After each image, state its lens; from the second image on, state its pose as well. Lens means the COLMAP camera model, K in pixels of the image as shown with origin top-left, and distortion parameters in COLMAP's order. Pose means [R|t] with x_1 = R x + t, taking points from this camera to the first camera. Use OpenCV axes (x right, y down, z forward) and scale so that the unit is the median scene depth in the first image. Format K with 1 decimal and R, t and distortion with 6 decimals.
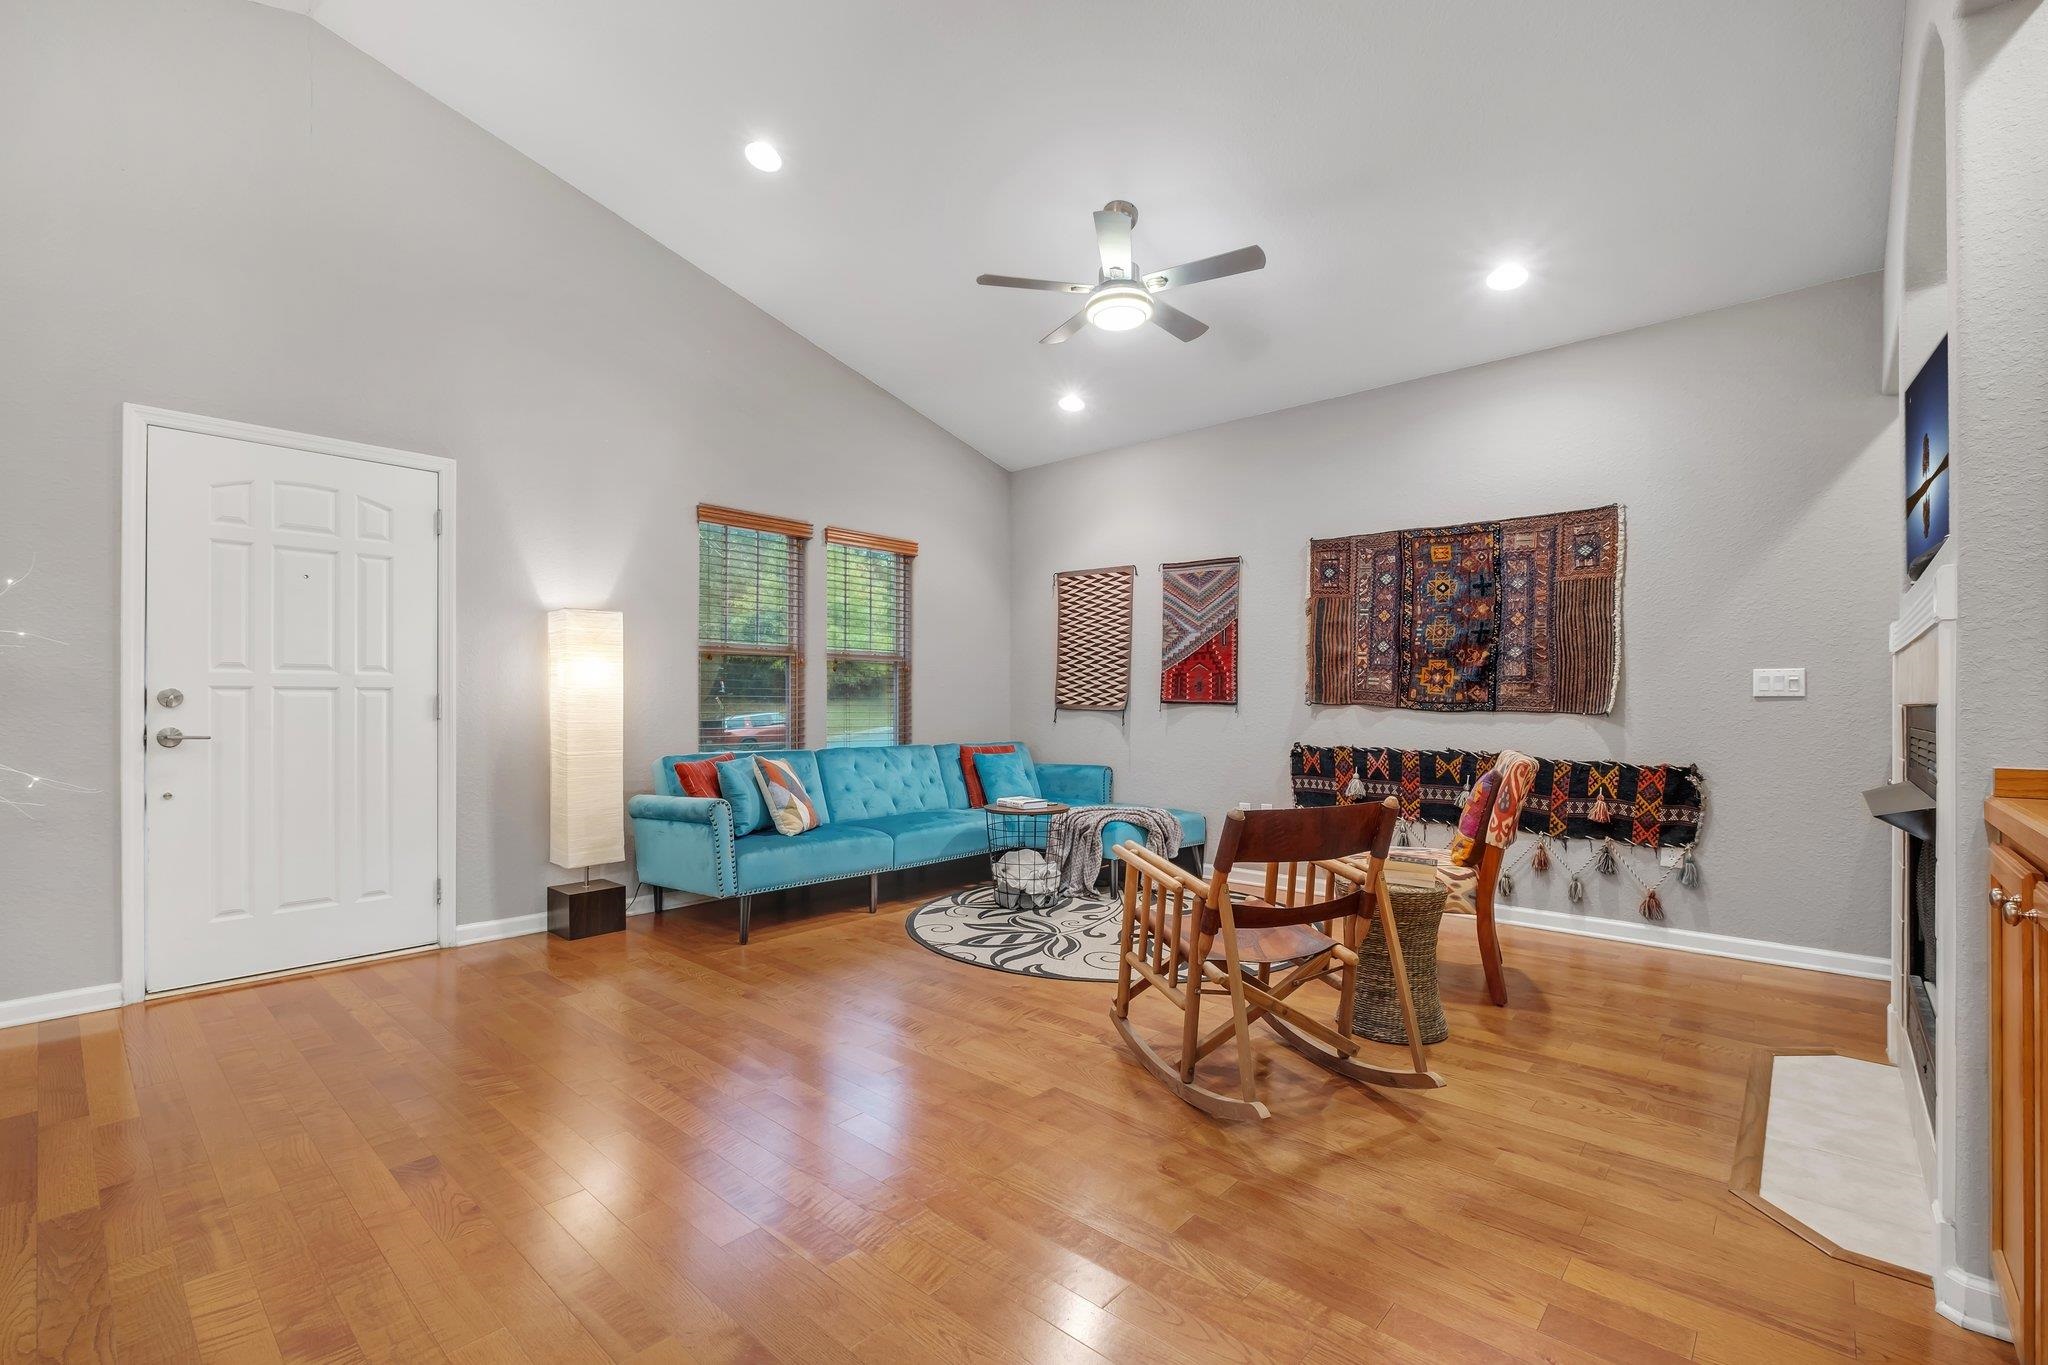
lens RADIAL K [[891.7, 0, 1003.2], [0, 891.7, 698.2], [0, 0, 1]] dist [-0.008362, 0.000475]
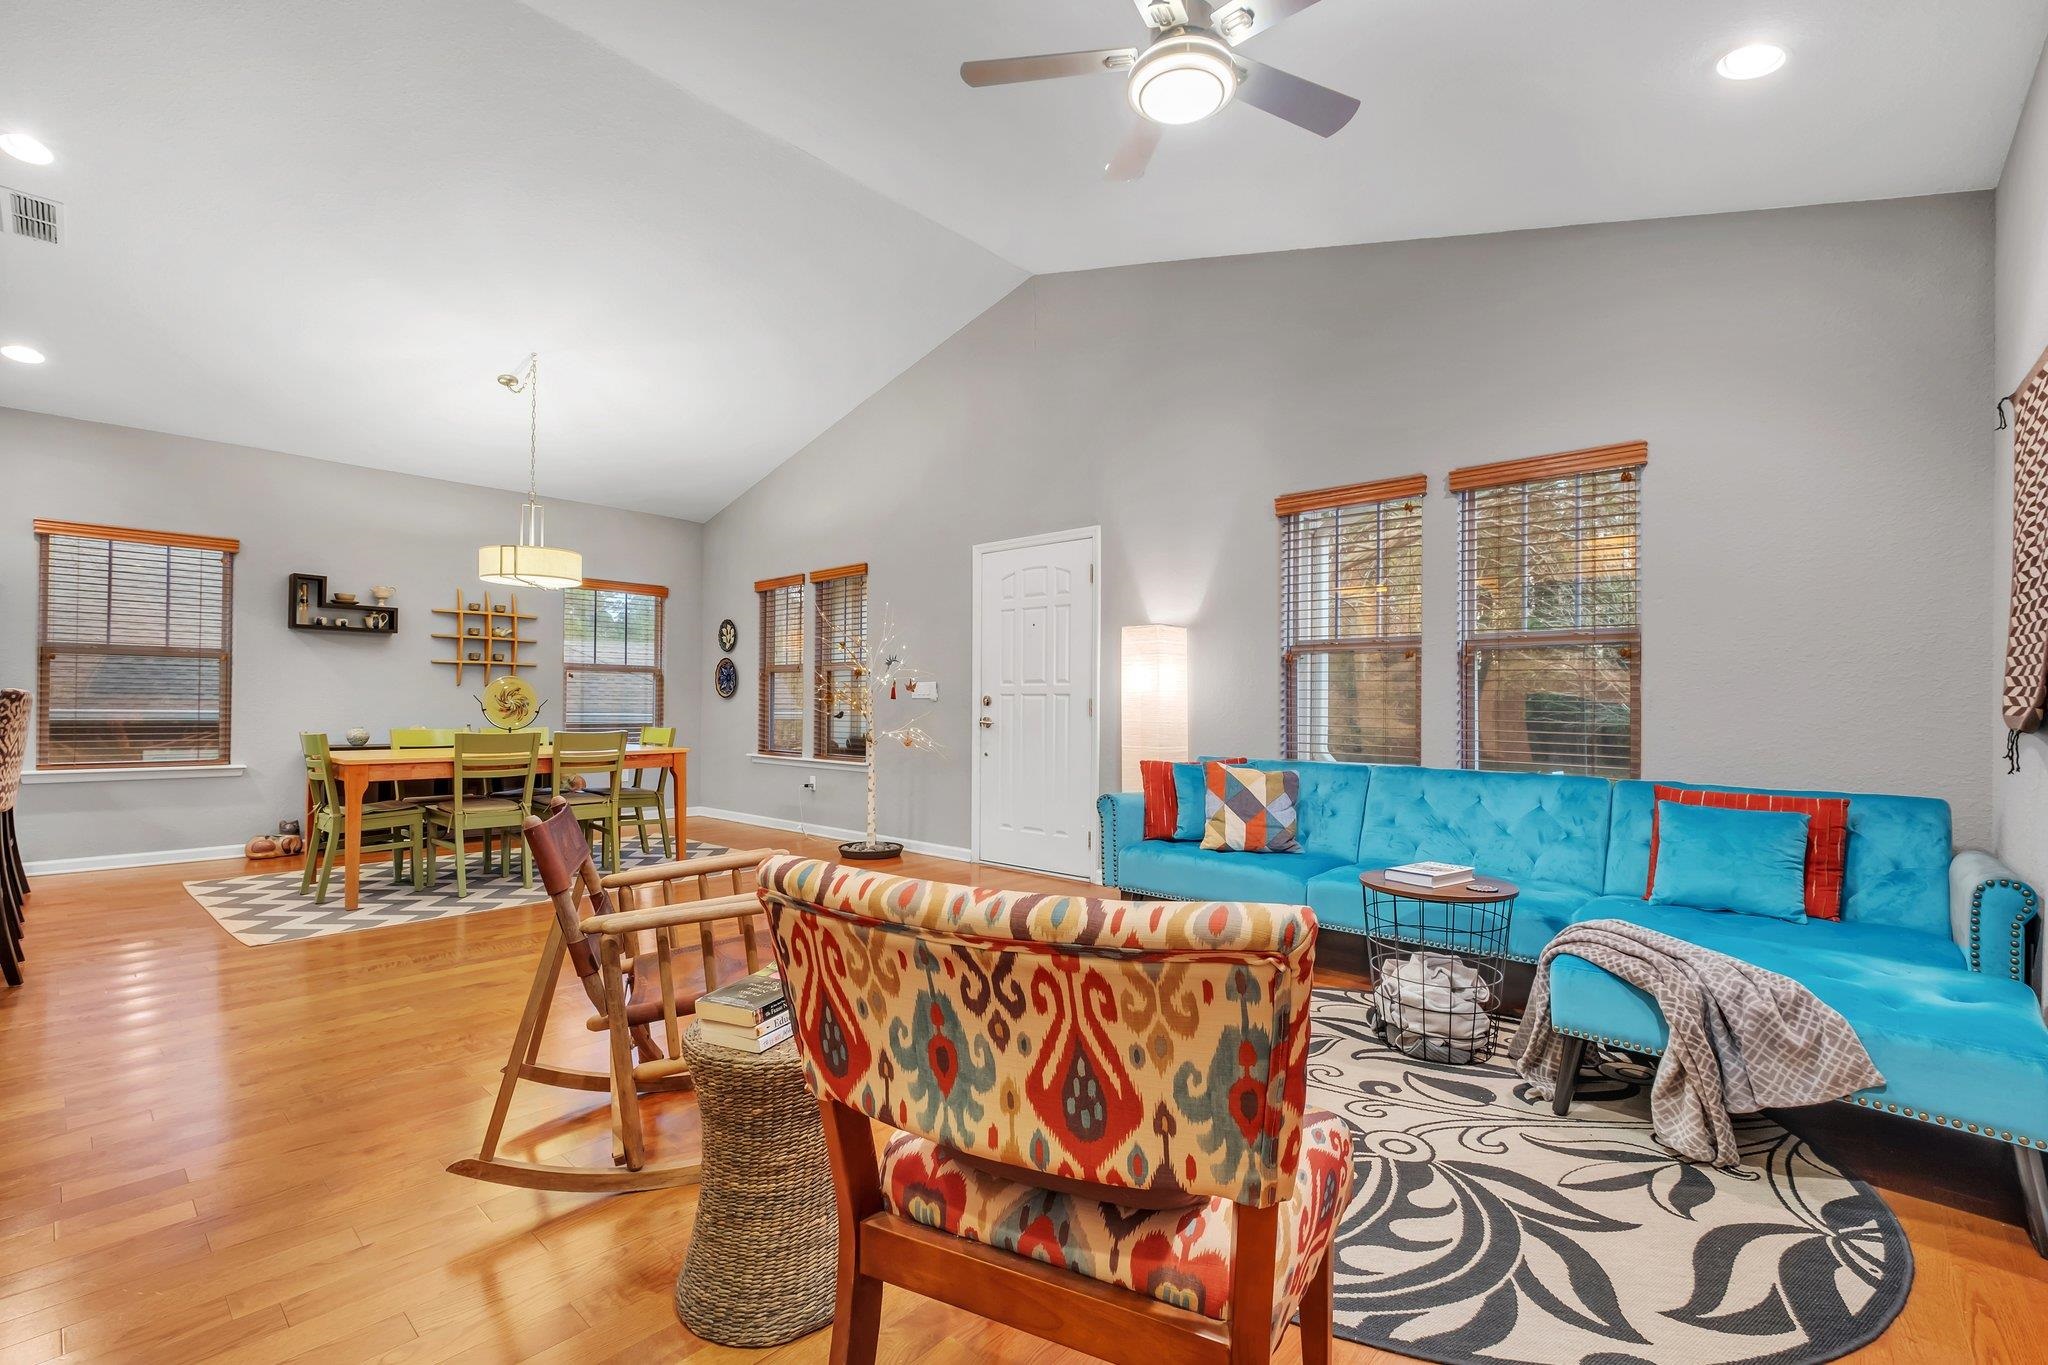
lens RADIAL K [[927.0, 0, 1031.4], [0, 927.0, 683.6], [0, 0, 1]] dist [-0.008688, 0.002136]
pose [[0.005489, -0.021830, -0.999747, 0.665648], [-0.003630, 0.999755, -0.021850, 0.003635], [0.999978, 0.003749, 0.005409, 0.748974]]
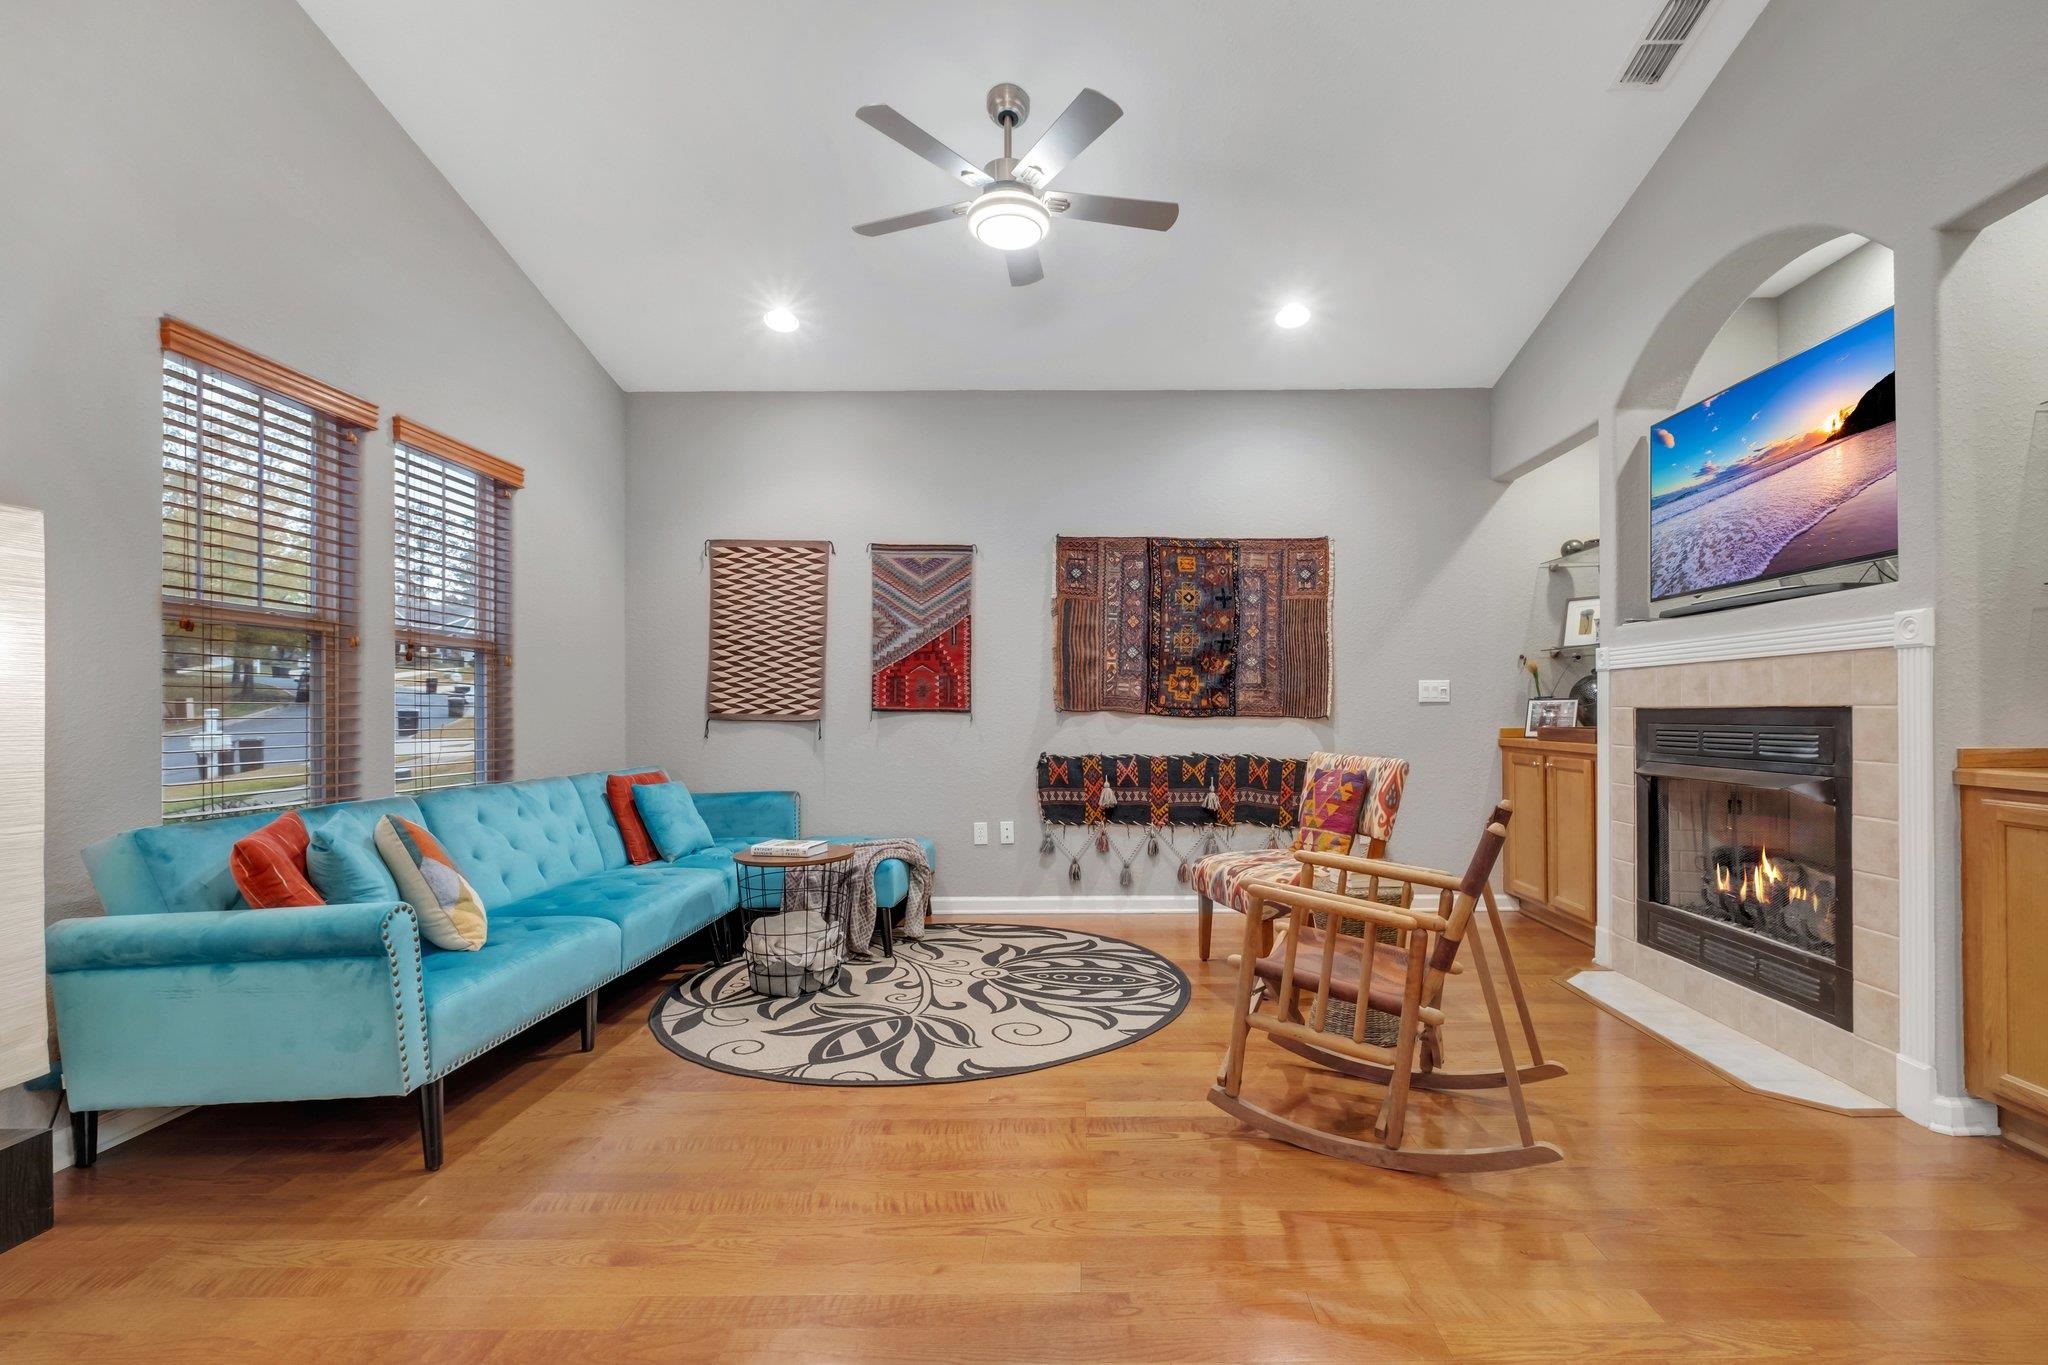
lens RADIAL K [[927.0, 0, 1084.2], [0, 927.0, 706.4], [0, 0, 1]] dist [-0.008688, 0.002136]
pose [[0.737029, -0.002912, 0.675854, -0.324714], [0.003240, 0.999994, 0.000775, 0.001374], [-0.675853, 0.001618, 0.737035, 0.286511]]
